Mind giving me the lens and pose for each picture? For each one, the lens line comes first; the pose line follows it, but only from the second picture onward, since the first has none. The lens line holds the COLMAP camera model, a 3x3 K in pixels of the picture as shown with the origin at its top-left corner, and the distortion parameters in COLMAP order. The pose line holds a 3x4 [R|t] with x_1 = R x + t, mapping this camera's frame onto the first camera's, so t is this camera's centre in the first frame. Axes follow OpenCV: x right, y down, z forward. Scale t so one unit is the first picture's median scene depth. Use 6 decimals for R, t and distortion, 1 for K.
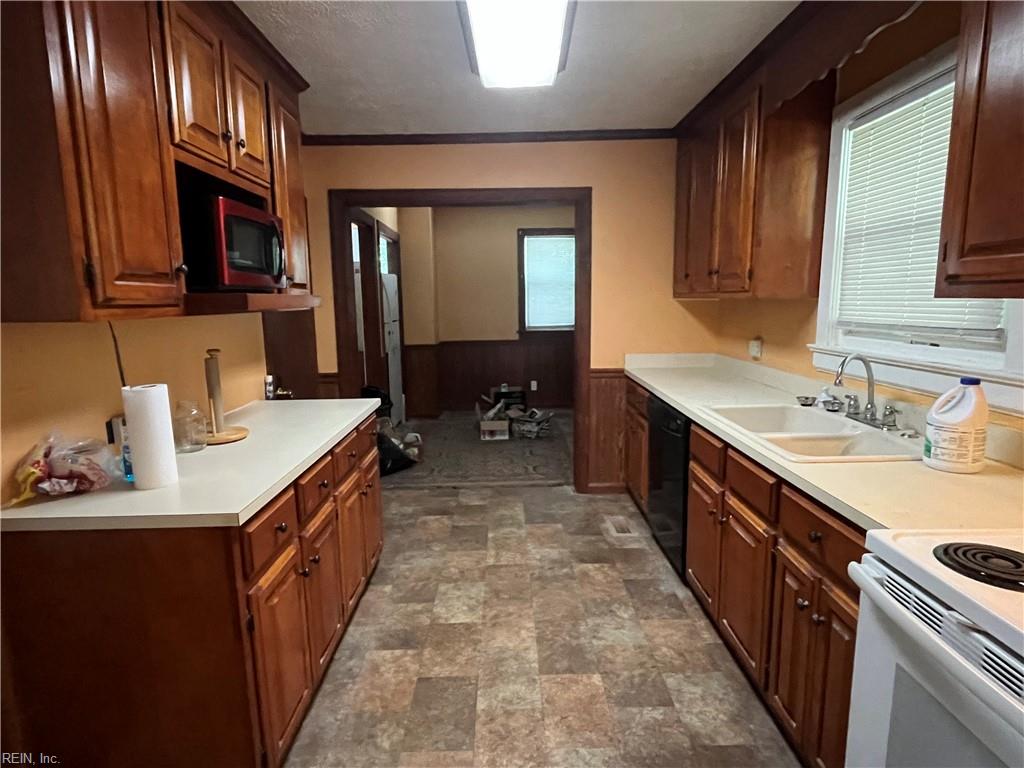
lens RADIAL K [[544.8, 0, 506.6], [0, 544.8, 380.0], [0, 0, 1]] dist [-0.000357, 0.000944]
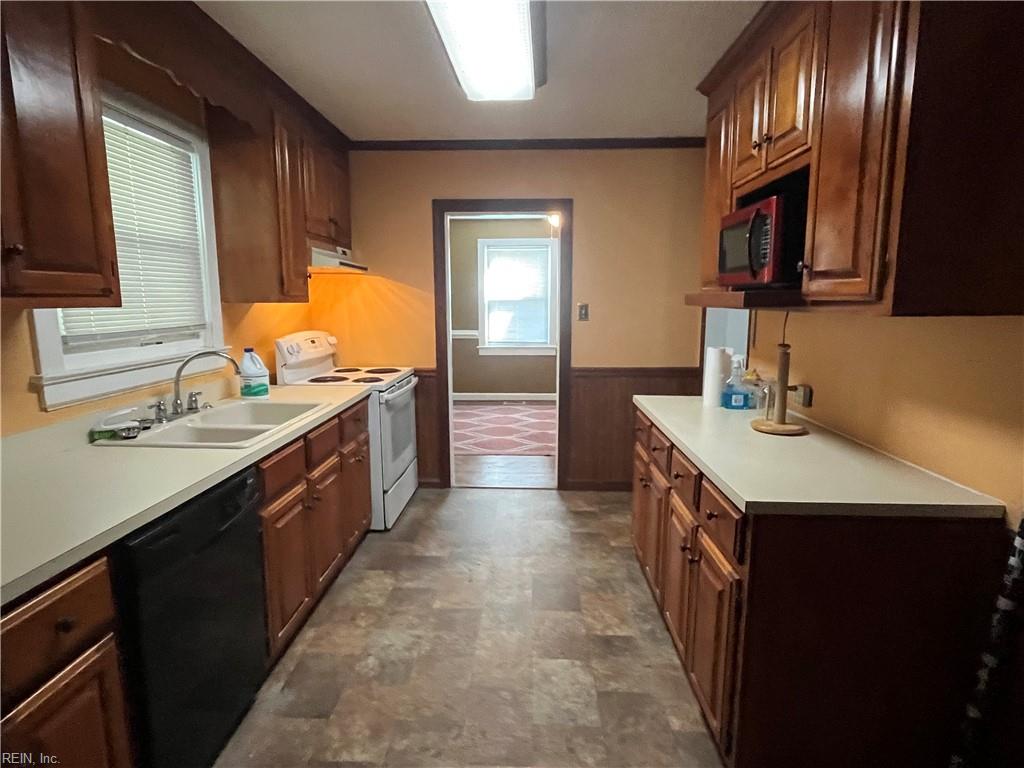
lens RADIAL K [[544.8, 0, 506.5], [0, 544.8, 383.0], [0, 0, 1]] dist [-0.000357, 0.000944]
pose [[-0.998727, 0.008423, 0.049738, -0.053256], [0.022804, 0.954857, 0.296190, -0.270383], [-0.044998, 0.296947, -0.953833, 1.801832]]
